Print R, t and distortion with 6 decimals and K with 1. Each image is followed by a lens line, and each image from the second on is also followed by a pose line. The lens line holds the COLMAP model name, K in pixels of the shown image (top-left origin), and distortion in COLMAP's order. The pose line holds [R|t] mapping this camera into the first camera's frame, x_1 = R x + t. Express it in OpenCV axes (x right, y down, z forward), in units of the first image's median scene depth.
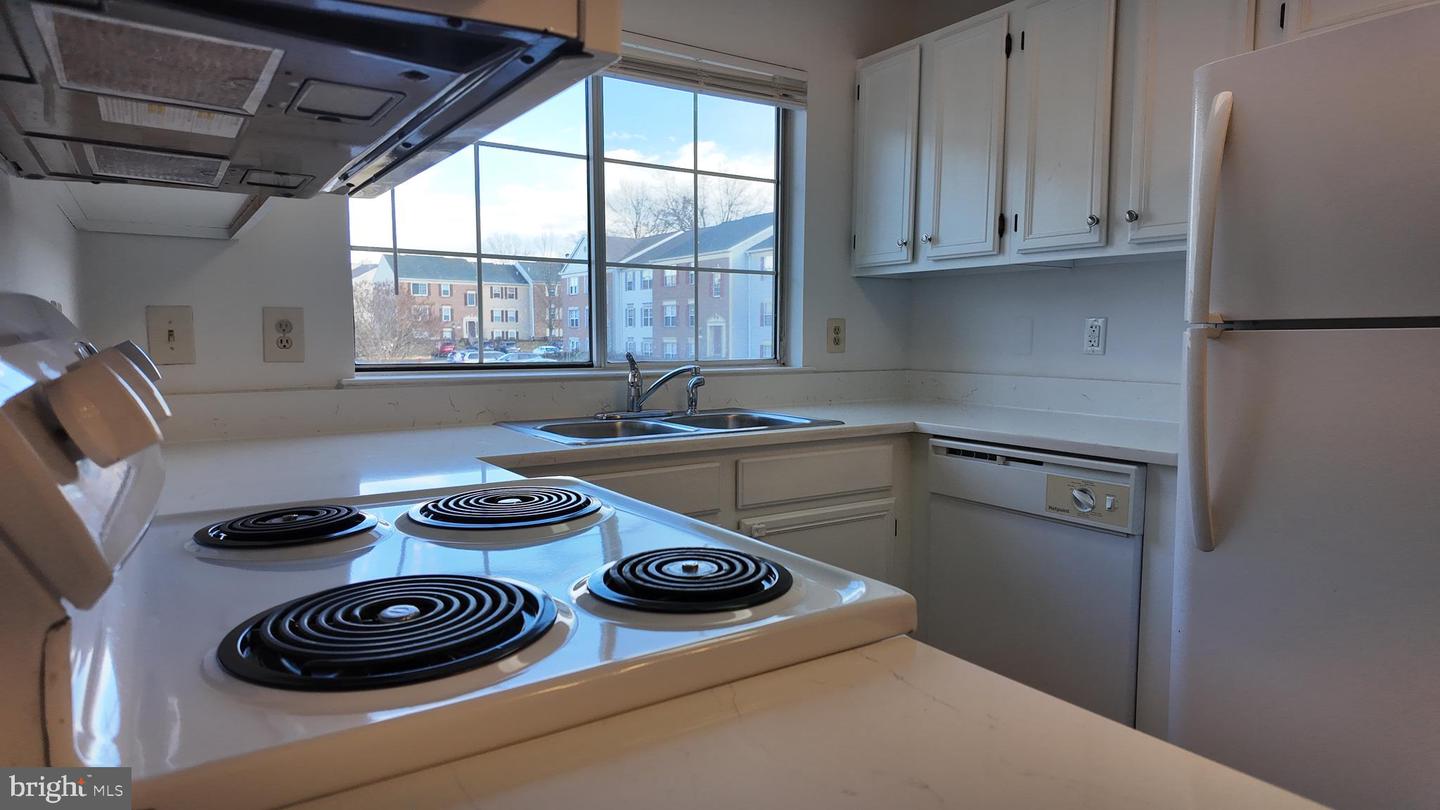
lens RADIAL K [[829.5, 0, 720.0], [0, 829.5, 405.0], [0, 0, 1]] dist [0.098564, -0.129394]
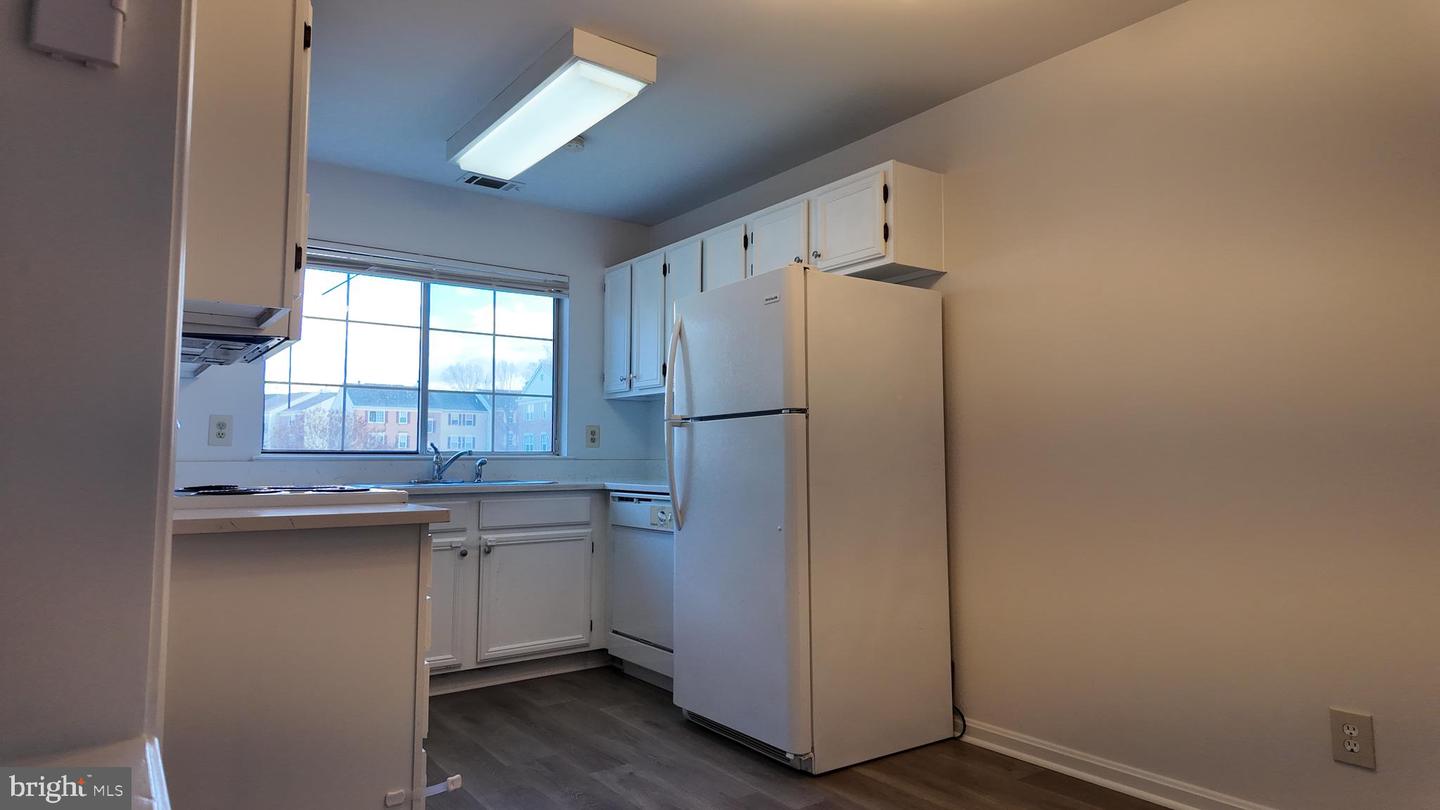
lens RADIAL K [[829.5, 0, 720.0], [0, 829.5, 405.0], [0, 0, 1]] dist [0.098564, -0.129394]
pose [[0.999131, -0.000272, 0.041680, 0.342728], [0.006568, 0.988514, -0.150989, 0.103205], [-0.041160, 0.151132, 0.987656, -0.604545]]
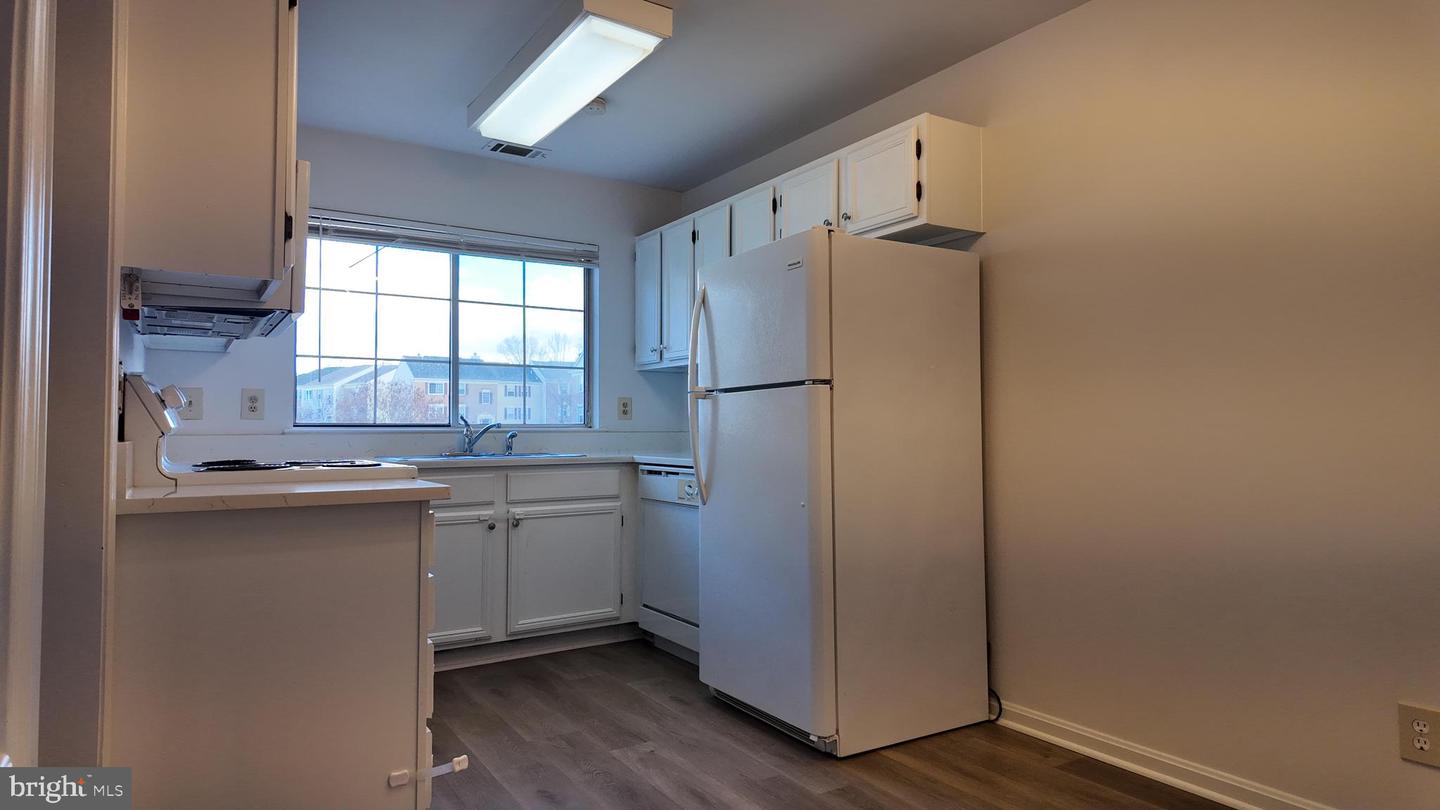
lens RADIAL K [[829.5, 0, 720.0], [0, 829.5, 405.0], [0, 0, 1]] dist [0.098564, -0.129394]
pose [[0.999780, -0.006713, -0.019865, 0.379360], [0.004373, 0.993290, -0.115566, 0.096086], [0.020508, 0.115453, 0.993101, -0.567266]]
